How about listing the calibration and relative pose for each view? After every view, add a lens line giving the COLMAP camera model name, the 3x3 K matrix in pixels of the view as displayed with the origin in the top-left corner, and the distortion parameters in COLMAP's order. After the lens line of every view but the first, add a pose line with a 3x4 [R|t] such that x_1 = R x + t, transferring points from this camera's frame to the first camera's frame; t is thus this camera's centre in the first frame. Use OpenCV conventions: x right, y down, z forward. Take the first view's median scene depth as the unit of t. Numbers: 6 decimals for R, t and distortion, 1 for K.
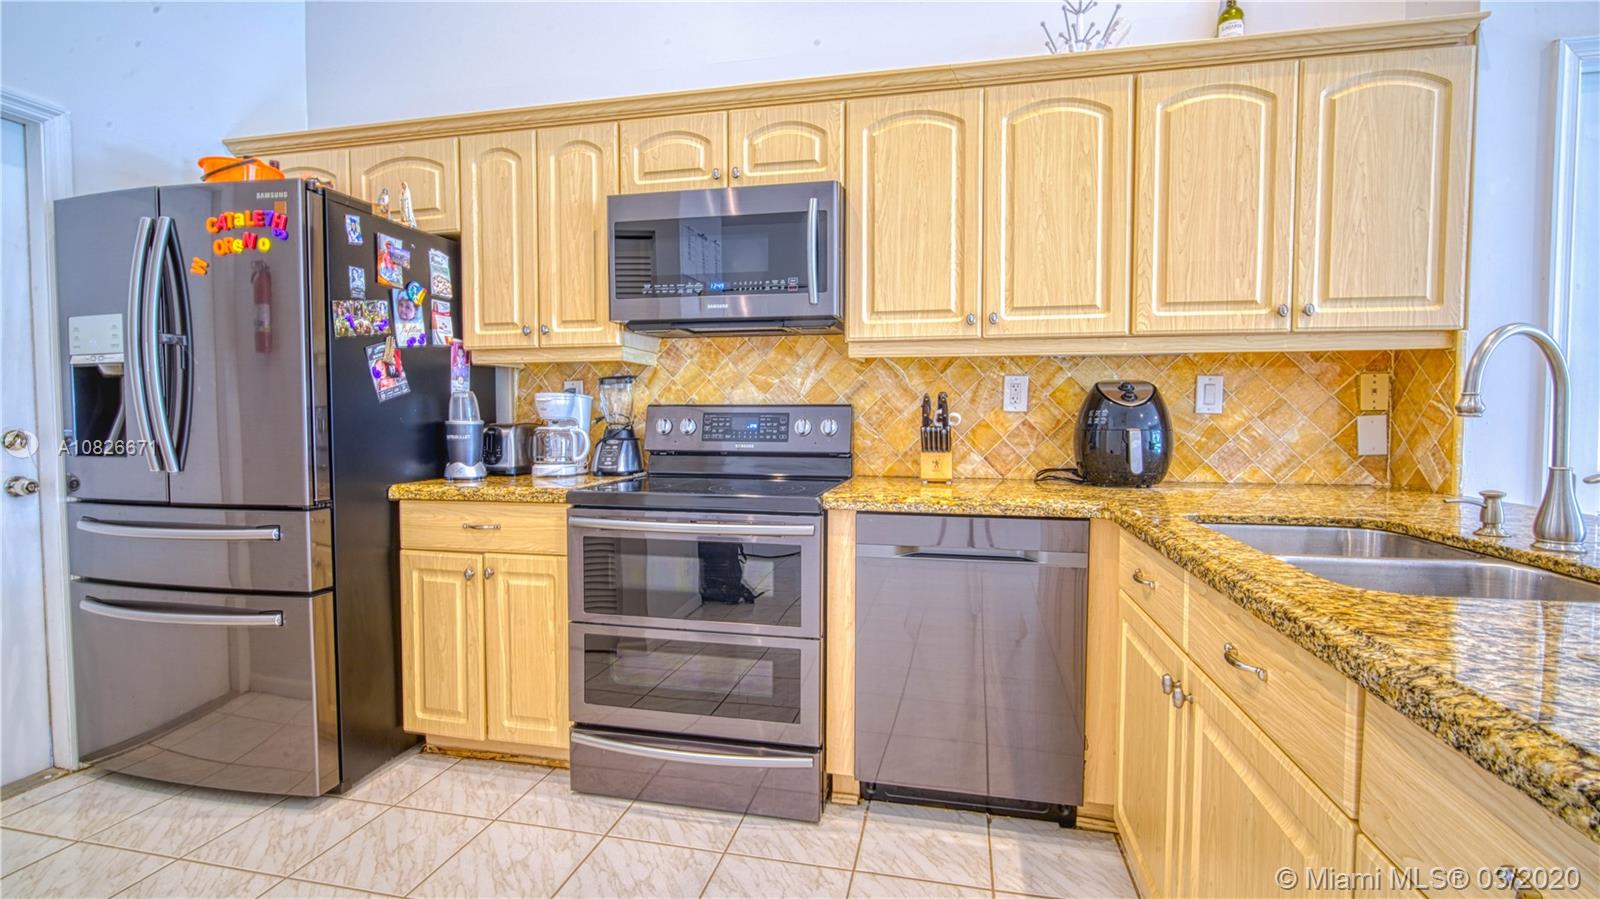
lens RADIAL K [[702.5, 0, 800.0], [0, 702.5, 449.5], [0, 0, 1]] dist [-0.003446, -0.000162]
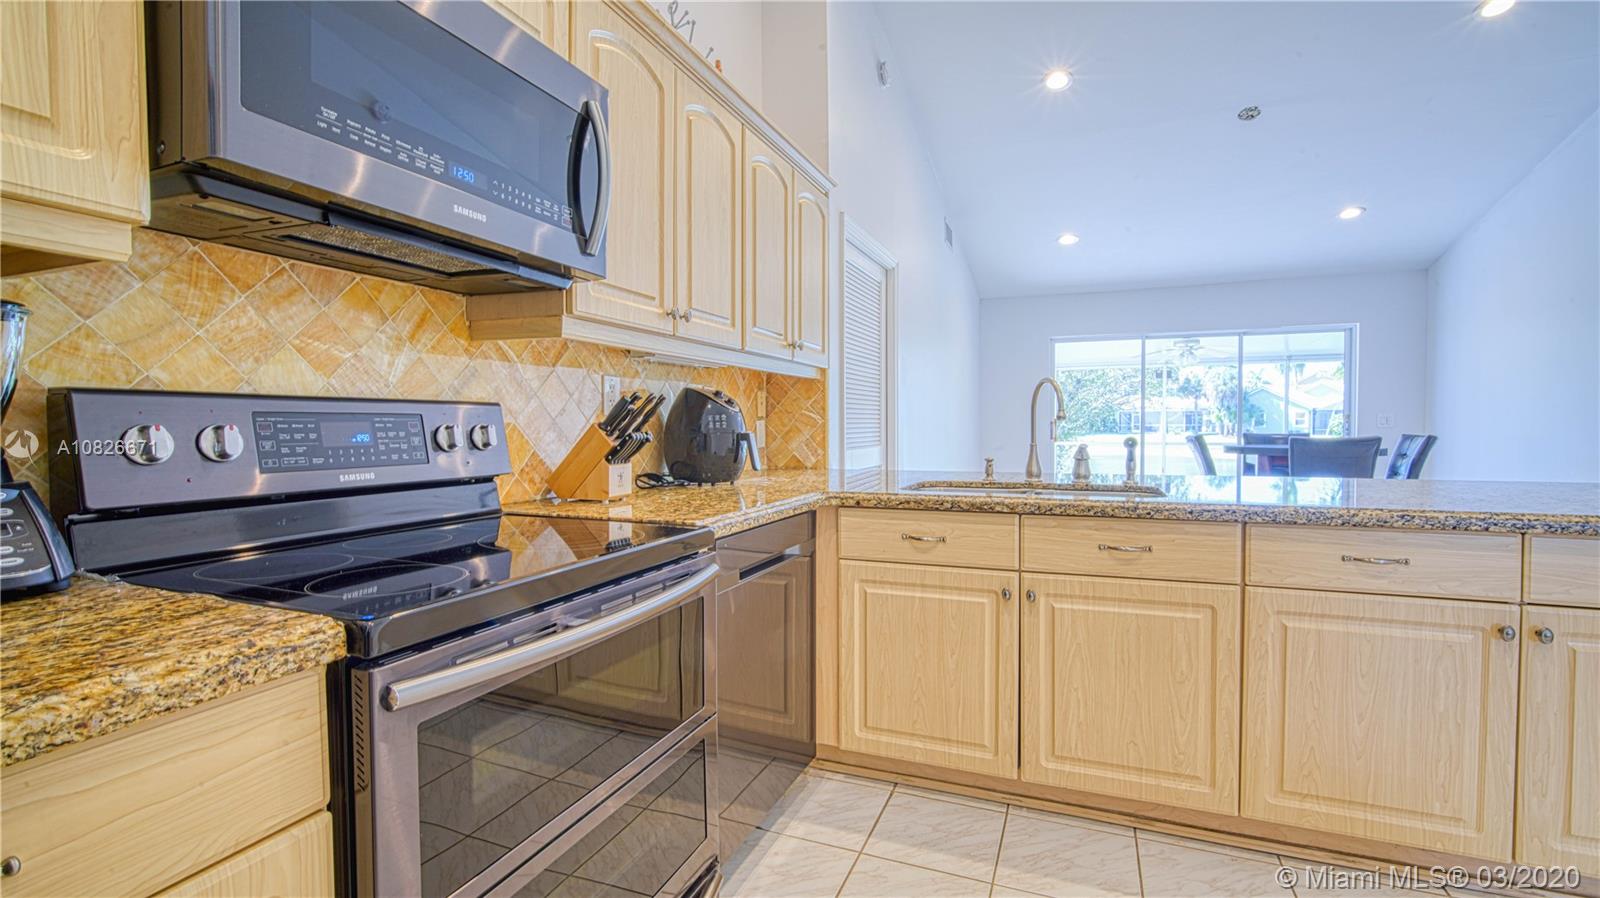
lens RADIAL K [[702.5, 0, 800.0], [0, 702.5, 449.0], [0, 0, 1]] dist [-0.003446, -0.000162]
pose [[0.173613, -0.037811, 0.984088, -0.529365], [0.046673, 0.998456, 0.030129, -0.025803], [-0.983707, 0.040699, 0.175110, 0.582633]]
